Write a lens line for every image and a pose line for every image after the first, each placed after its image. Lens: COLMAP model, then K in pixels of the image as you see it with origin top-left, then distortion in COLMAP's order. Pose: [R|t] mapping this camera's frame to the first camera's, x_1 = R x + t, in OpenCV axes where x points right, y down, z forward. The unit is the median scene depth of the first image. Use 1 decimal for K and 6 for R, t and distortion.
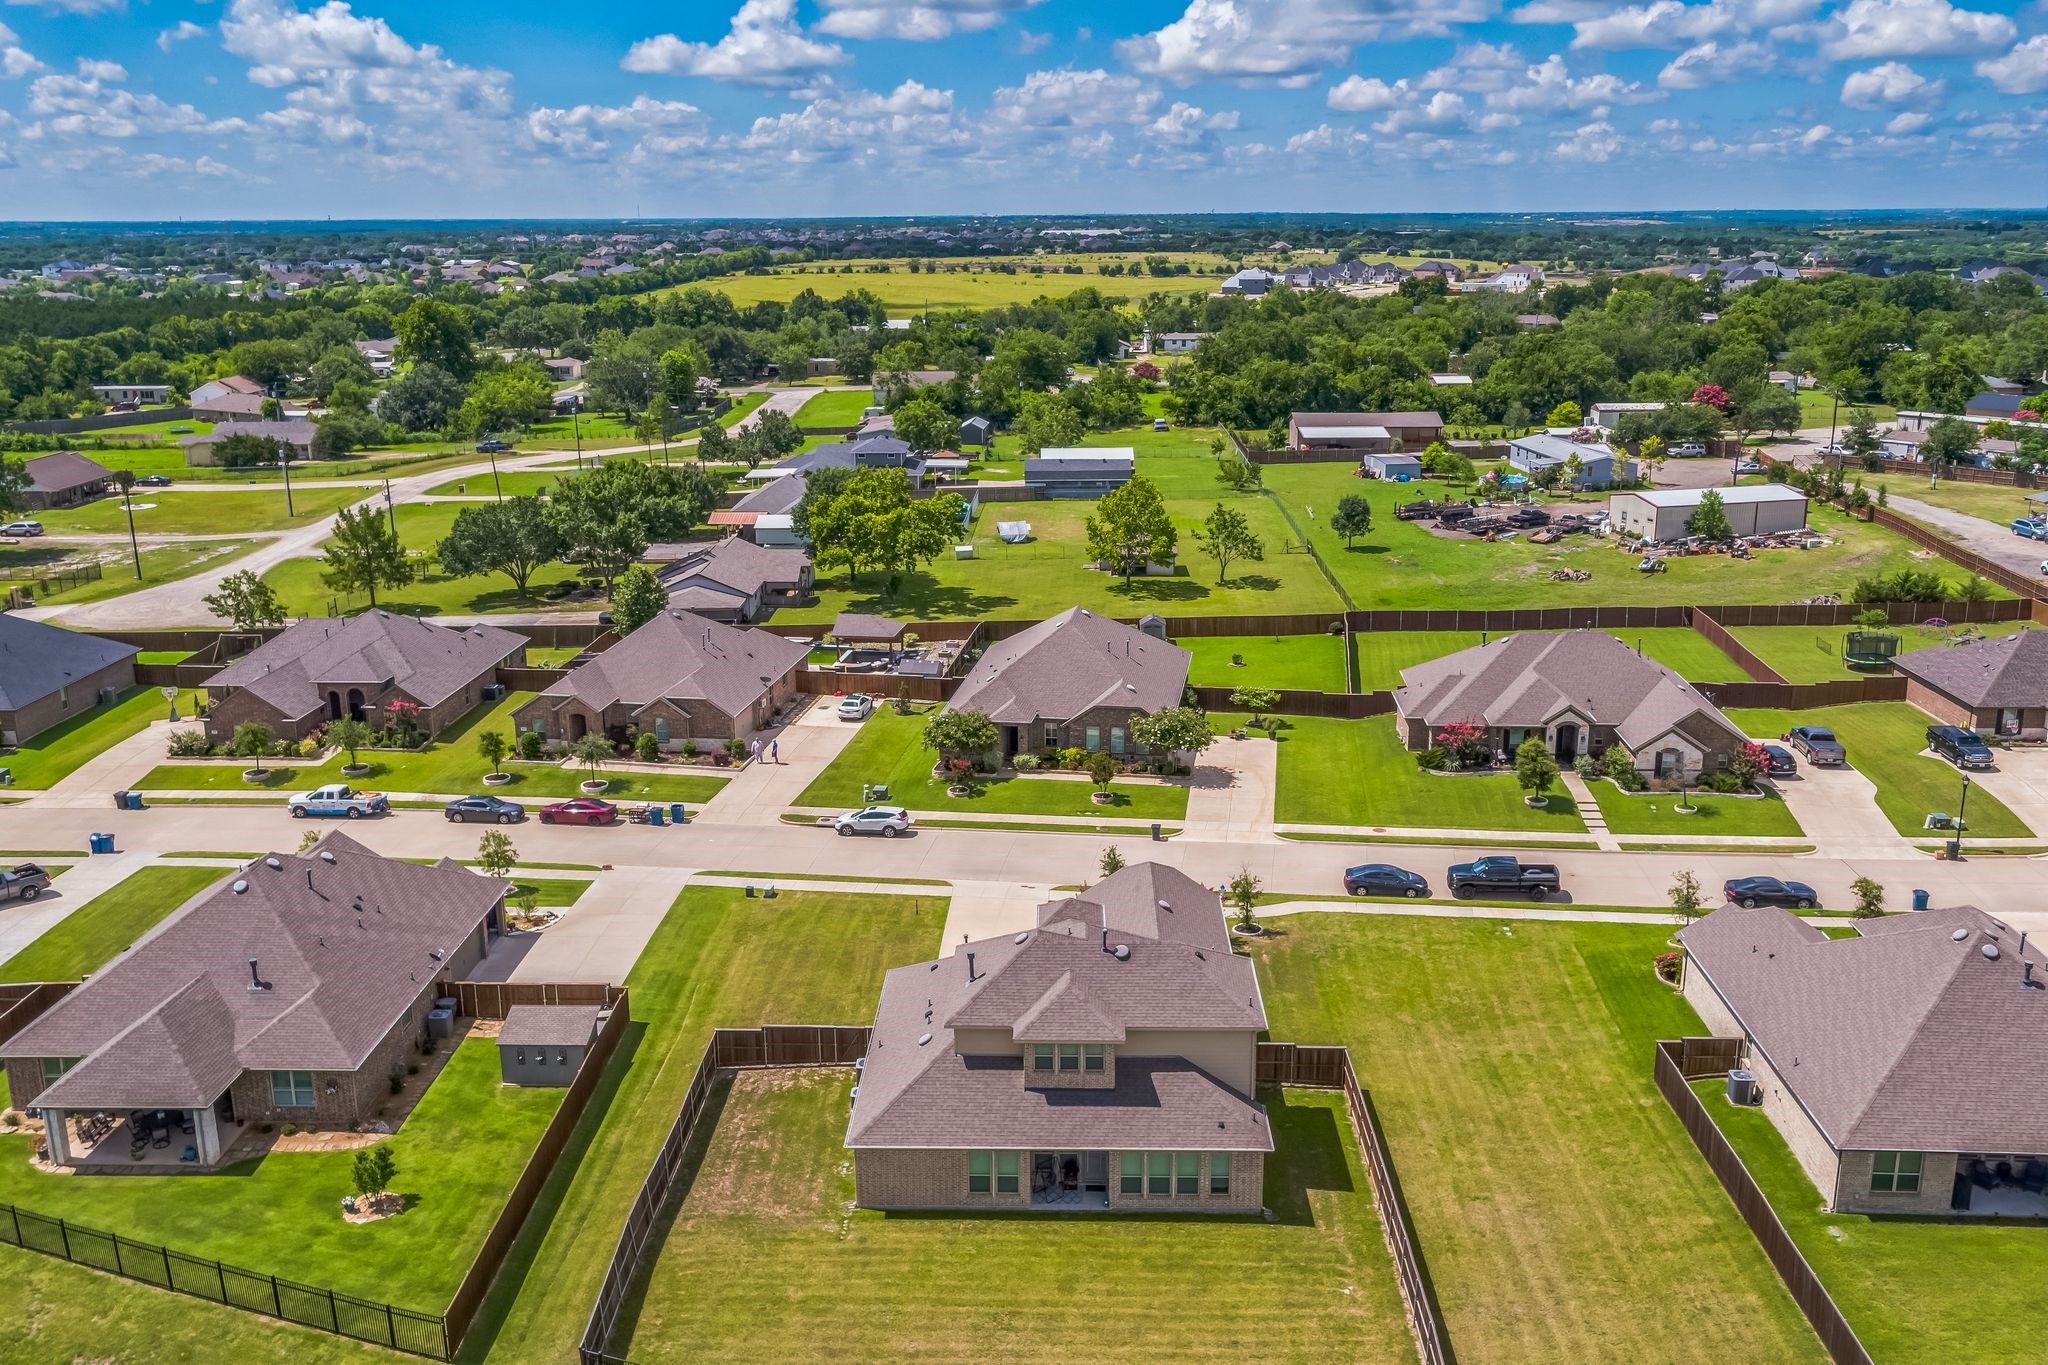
lens RADIAL K [[1770.0, 0, 1030.6], [0, 1770.0, 682.6], [0, 0, 1]] dist [0.001448, 0.010171]
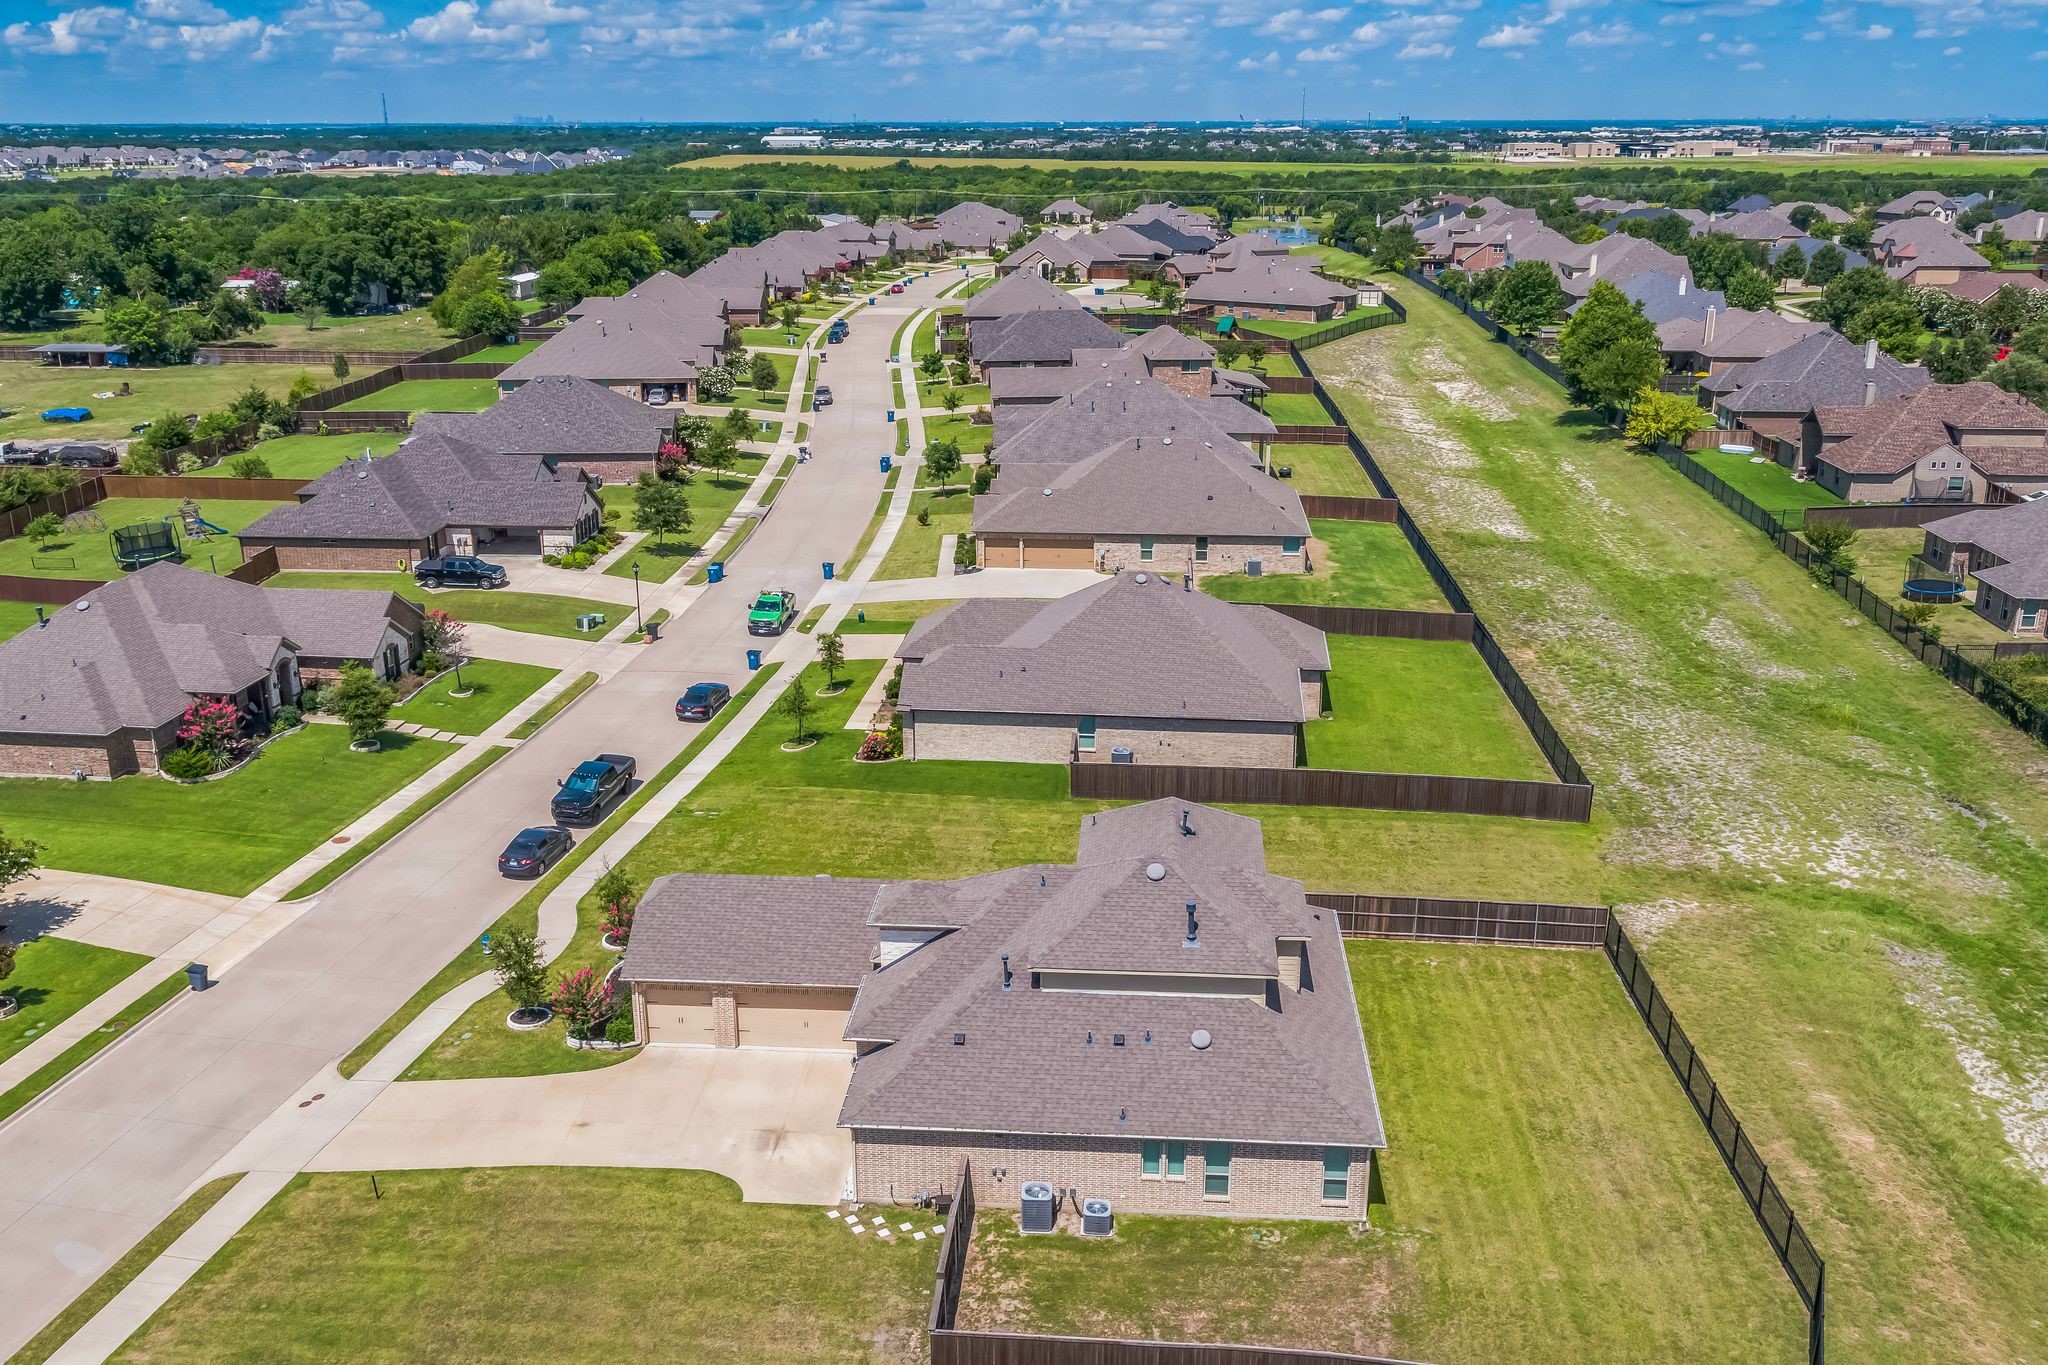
lens RADIAL K [[1756.4, 0, 1030.1], [0, 1756.4, 727.8], [0, 0, 1]] dist [0.006003, 0.008947]
pose [[0.049289, -0.321467, 0.945637, -0.436864], [0.260441, 0.918170, 0.298555, -0.097159], [-0.964231, 0.231567, 0.128979, 0.568790]]
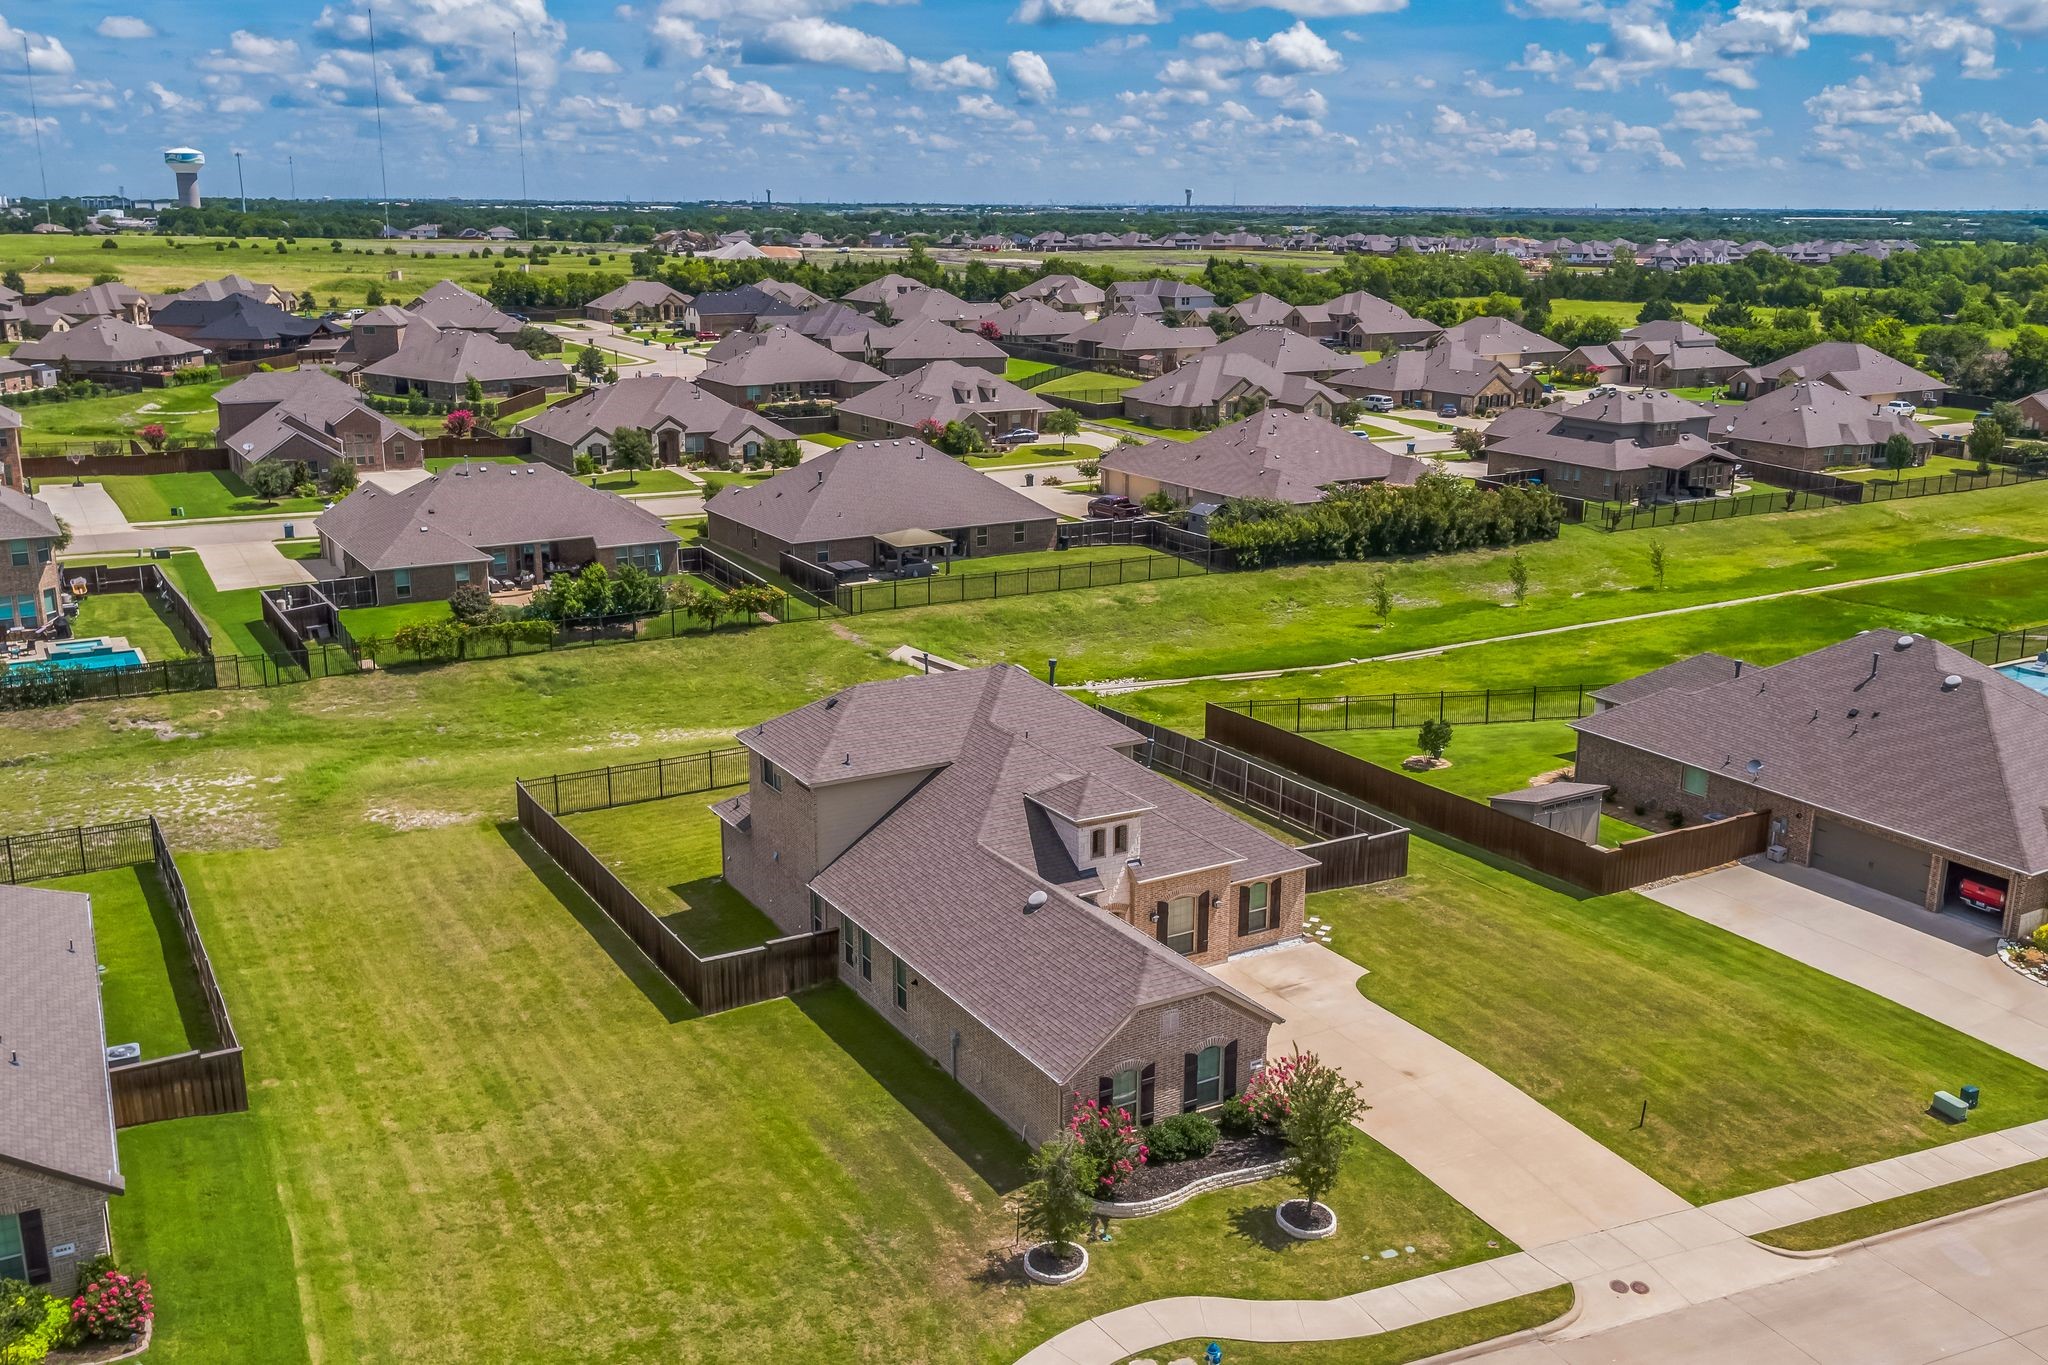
lens RADIAL K [[1803.9, 0, 1031.0], [0, 1803.9, 685.2], [0, 0, 1]] dist [0.002736, -0.000909]
pose [[-0.849849, 0.139255, -0.508295, 0.274775], [-0.135915, 0.873926, 0.466669, -0.165300], [0.509199, 0.465683, -0.723779, 1.007515]]
